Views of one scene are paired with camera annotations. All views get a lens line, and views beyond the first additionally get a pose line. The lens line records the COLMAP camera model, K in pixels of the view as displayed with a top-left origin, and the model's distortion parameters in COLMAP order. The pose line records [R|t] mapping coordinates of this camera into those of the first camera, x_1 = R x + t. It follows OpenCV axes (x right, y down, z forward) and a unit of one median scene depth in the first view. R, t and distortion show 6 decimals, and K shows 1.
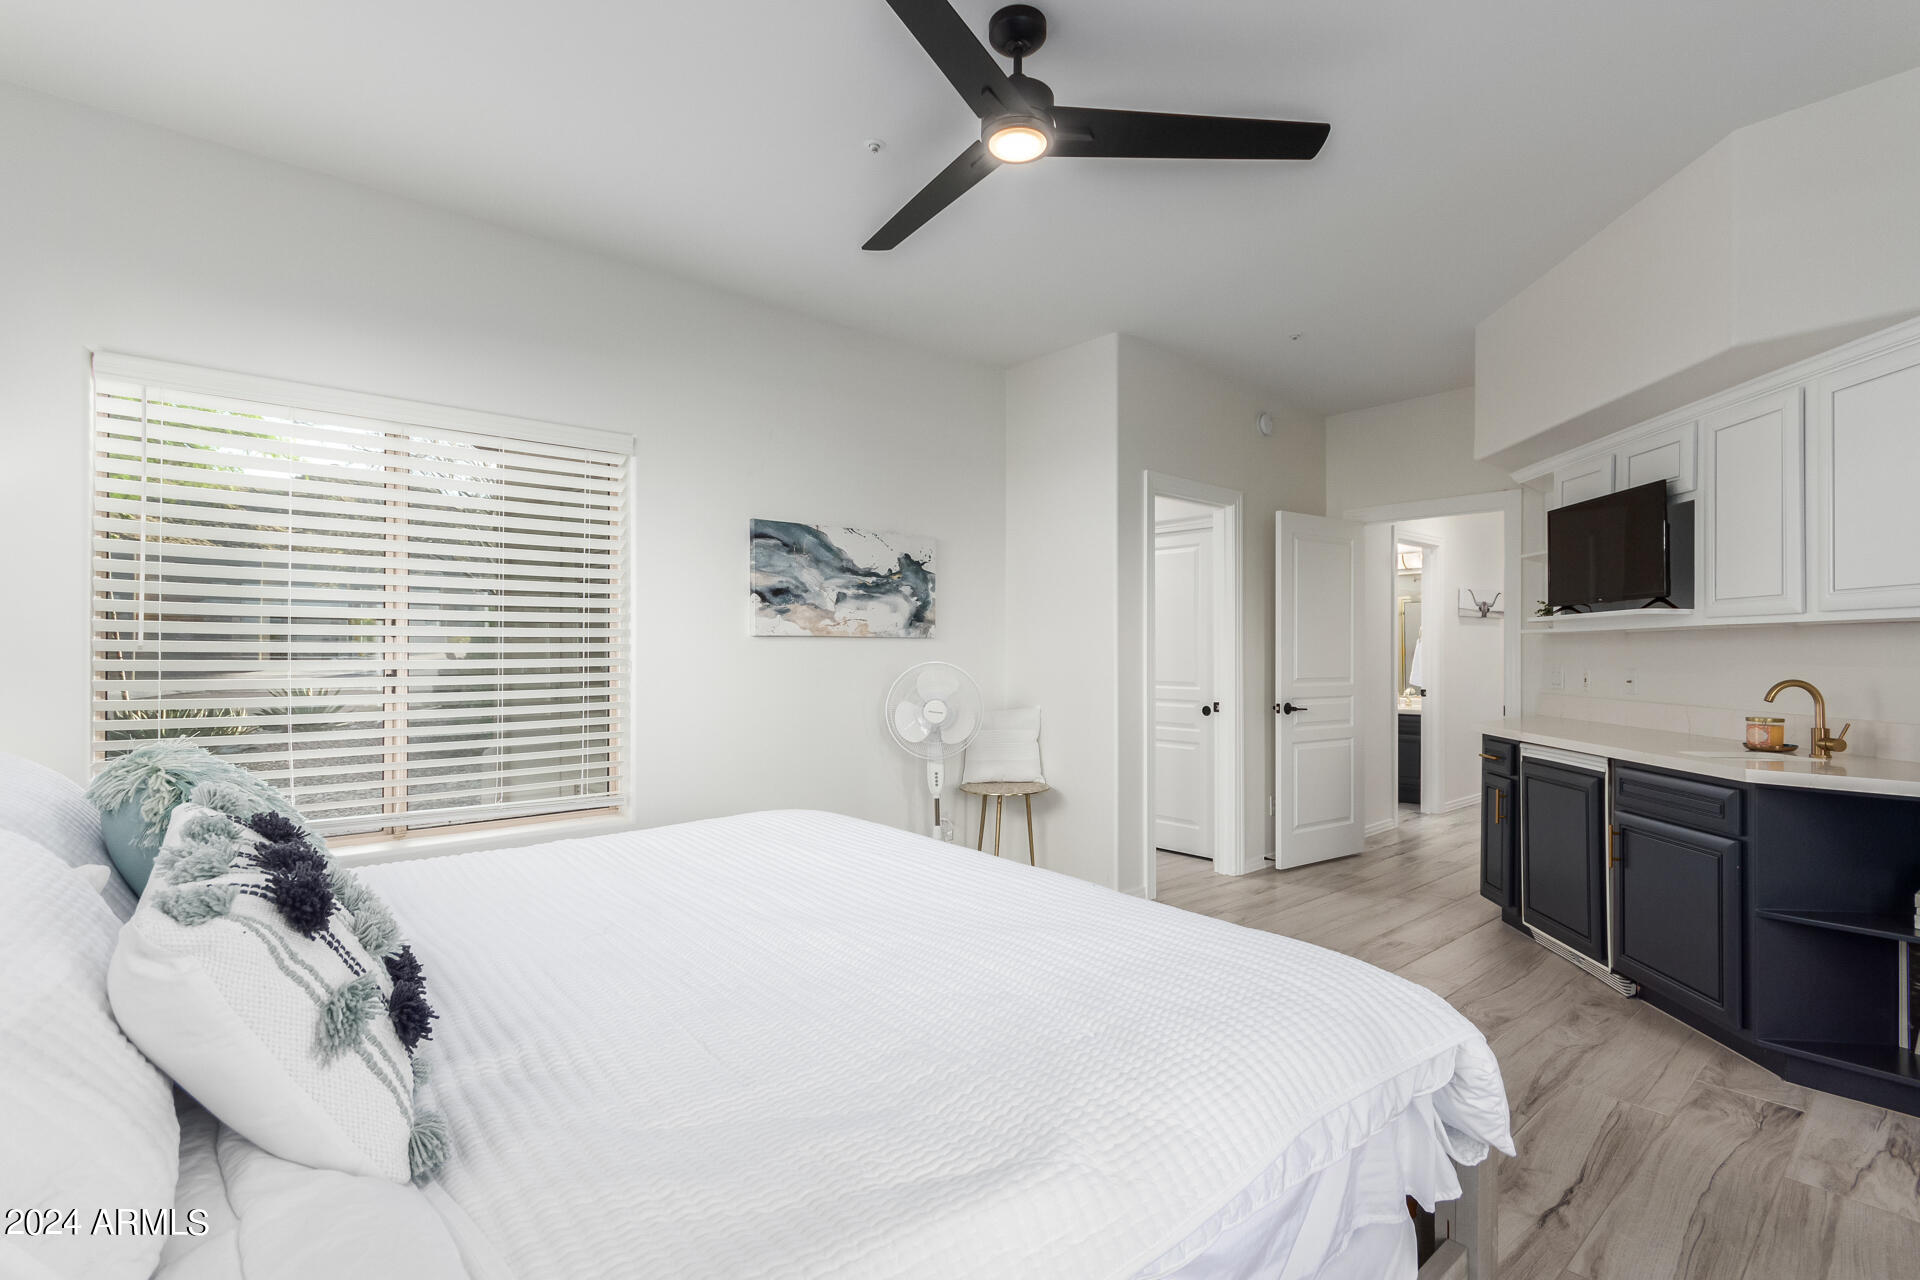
lens RADIAL K [[891.7, 0, 958.1], [0, 891.7, 653.6], [0, 0, 1]] dist [0.004135, 0.000777]
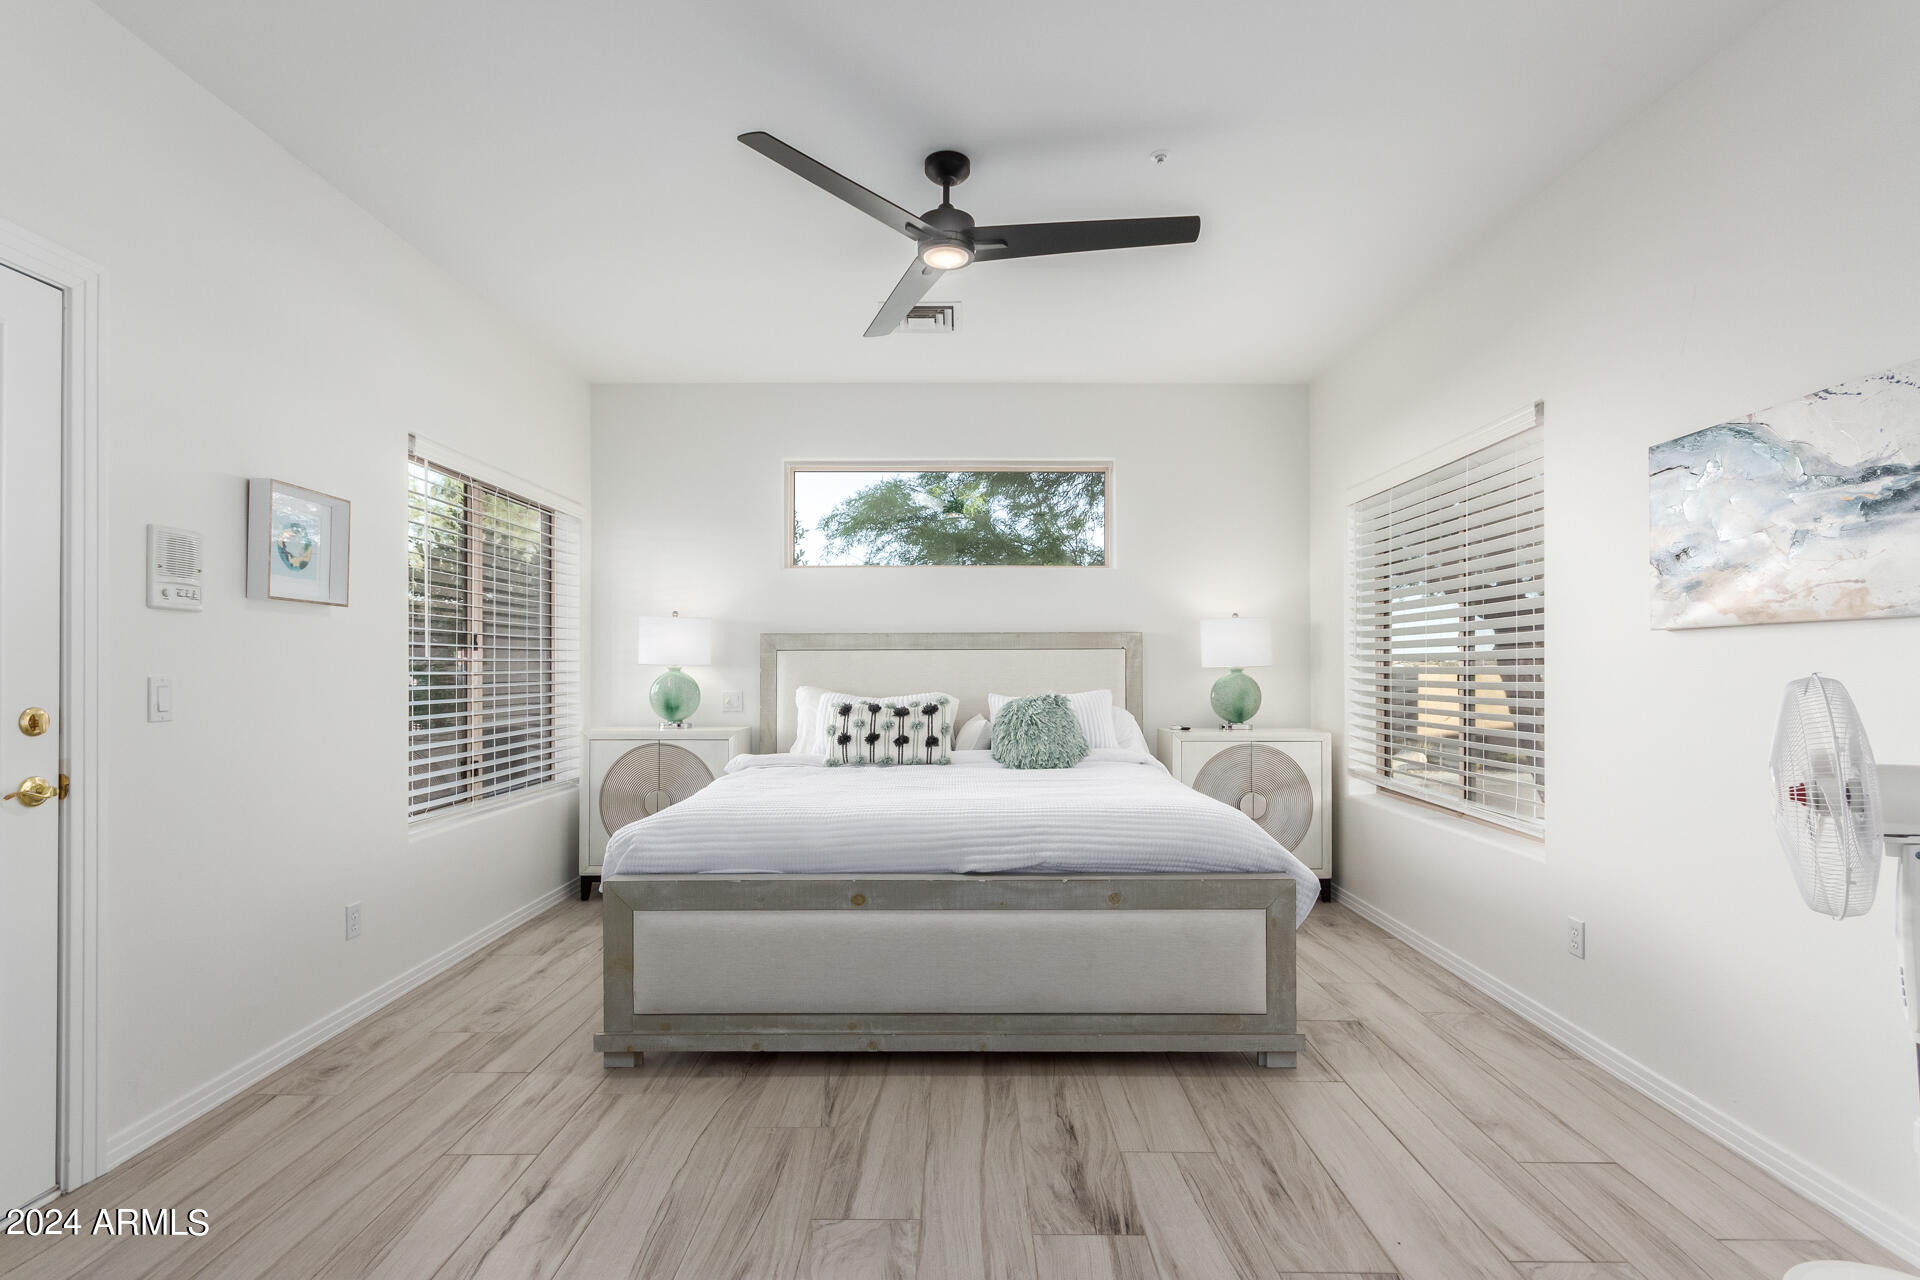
lens RADIAL K [[891.7, 0, 958.1], [0, 891.7, 653.6], [0, 0, 1]] dist [0.004135, 0.000777]
pose [[-0.653162, -0.007924, -0.757177, 0.537038], [-0.001923, 0.999959, -0.008806, 0.003374], [0.757216, -0.004295, -0.653150, 0.973937]]
